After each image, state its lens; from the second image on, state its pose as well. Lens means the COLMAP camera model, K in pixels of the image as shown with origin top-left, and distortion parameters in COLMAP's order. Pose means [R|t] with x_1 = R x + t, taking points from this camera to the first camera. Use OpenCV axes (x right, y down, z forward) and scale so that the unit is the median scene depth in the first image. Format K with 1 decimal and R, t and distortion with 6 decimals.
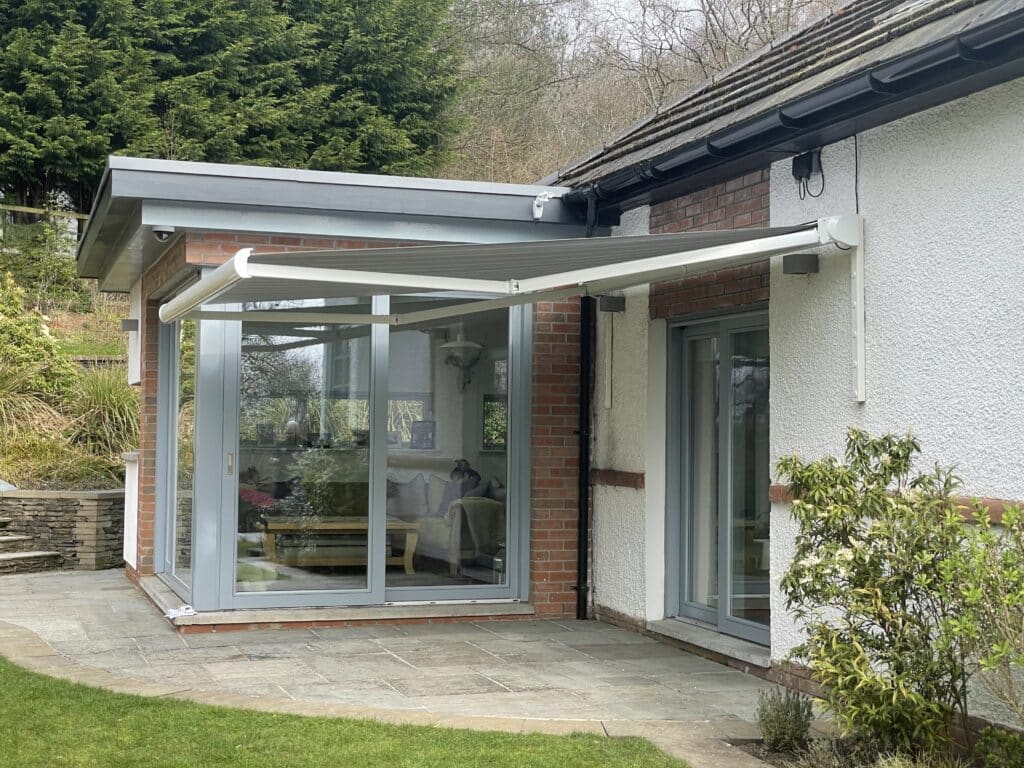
lens RADIAL K [[1573.4, 0, 512.0], [0, 1573.4, 384.0], [0, 0, 1]] dist [0.030154, -0.054543]
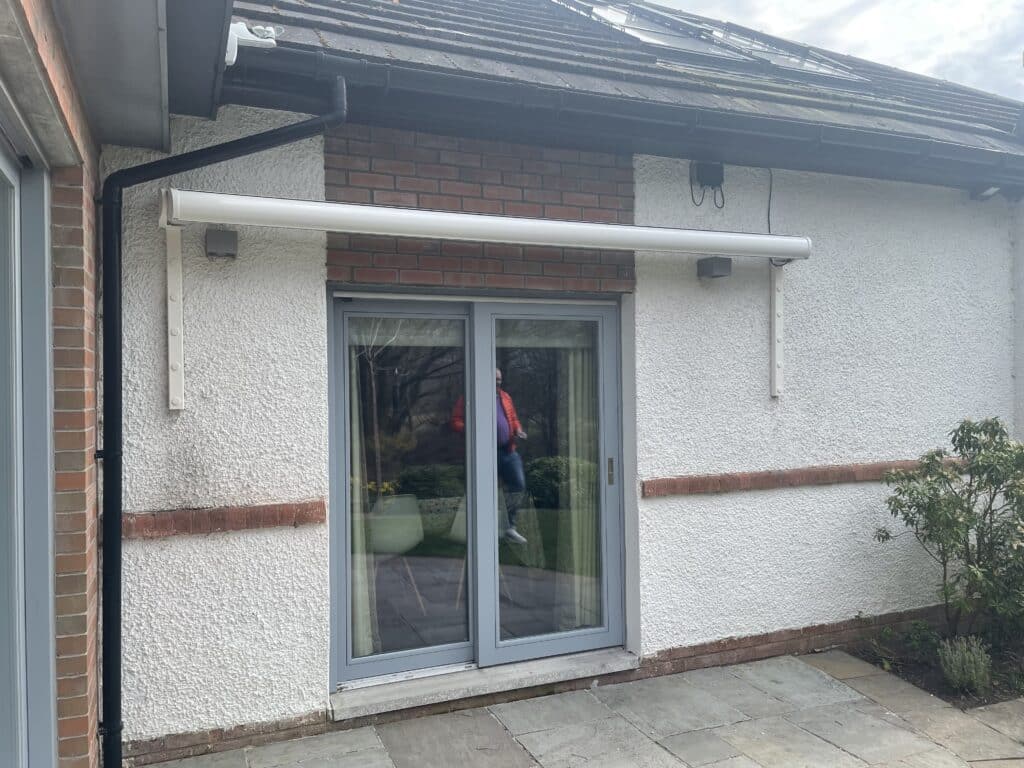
lens RADIAL K [[773.3, 0, 524.4], [0, 773.3, 373.0], [0, 0, 1]] dist [0.082743, -0.120516]
pose [[-0.070190, -0.005893, 0.997516, -0.251736], [-0.020197, 0.999786, 0.004485, -0.003403], [-0.997329, -0.019832, -0.070294, 0.876590]]
